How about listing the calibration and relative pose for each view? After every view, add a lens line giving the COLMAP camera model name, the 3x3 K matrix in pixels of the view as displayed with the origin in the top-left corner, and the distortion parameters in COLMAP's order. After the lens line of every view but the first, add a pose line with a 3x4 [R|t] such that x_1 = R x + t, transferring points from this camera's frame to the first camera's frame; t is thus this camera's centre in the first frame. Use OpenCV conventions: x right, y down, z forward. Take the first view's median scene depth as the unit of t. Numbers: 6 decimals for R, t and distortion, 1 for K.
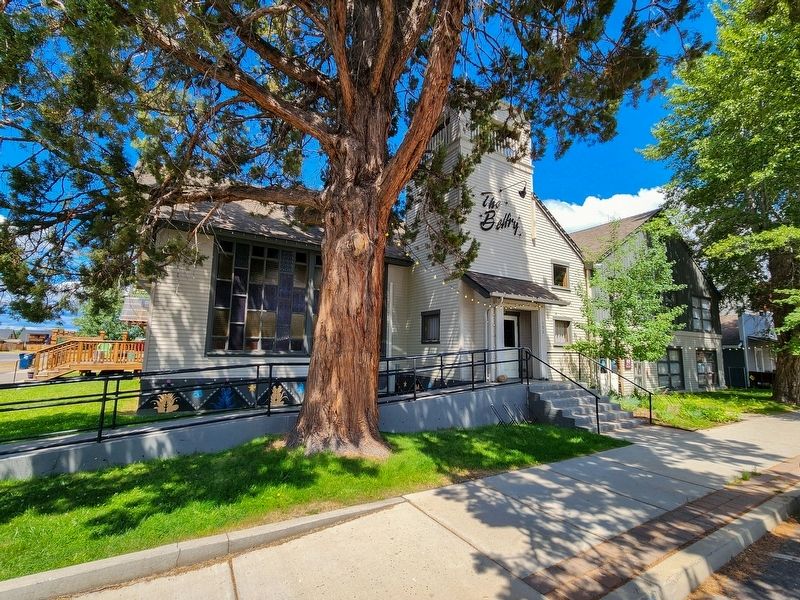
lens RADIAL K [[317.5, 0, 400.0], [0, 317.5, 300.0], [0, 0, 1]] dist [0.000854, 0.000071]
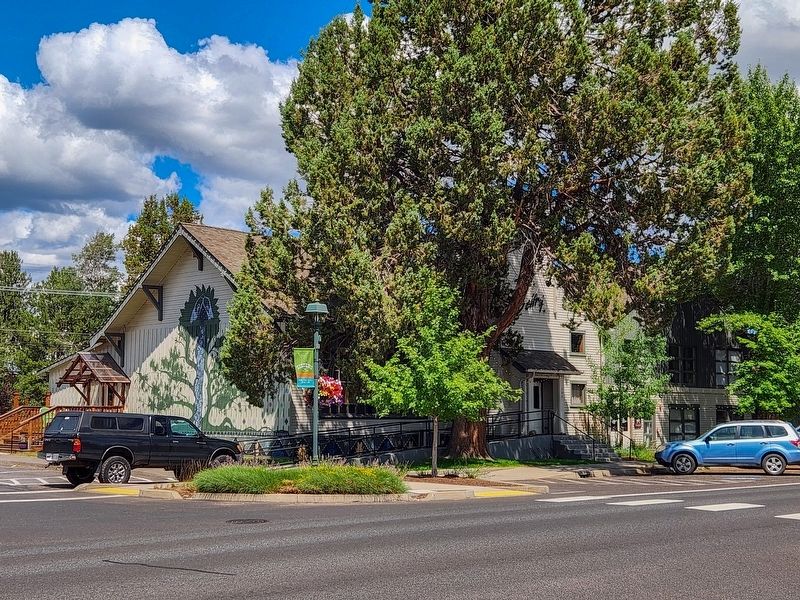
lens RADIAL K [[592.1, 0, 400.0], [0, 592.1, 300.0], [0, 0, 1]] dist [0.068637, 0.000880]
pose [[0.986382, 0.024250, 0.162675, -0.448199], [-0.022100, 0.999643, -0.015012, -0.179414], [-0.162981, 0.011212, 0.986565, -0.954734]]
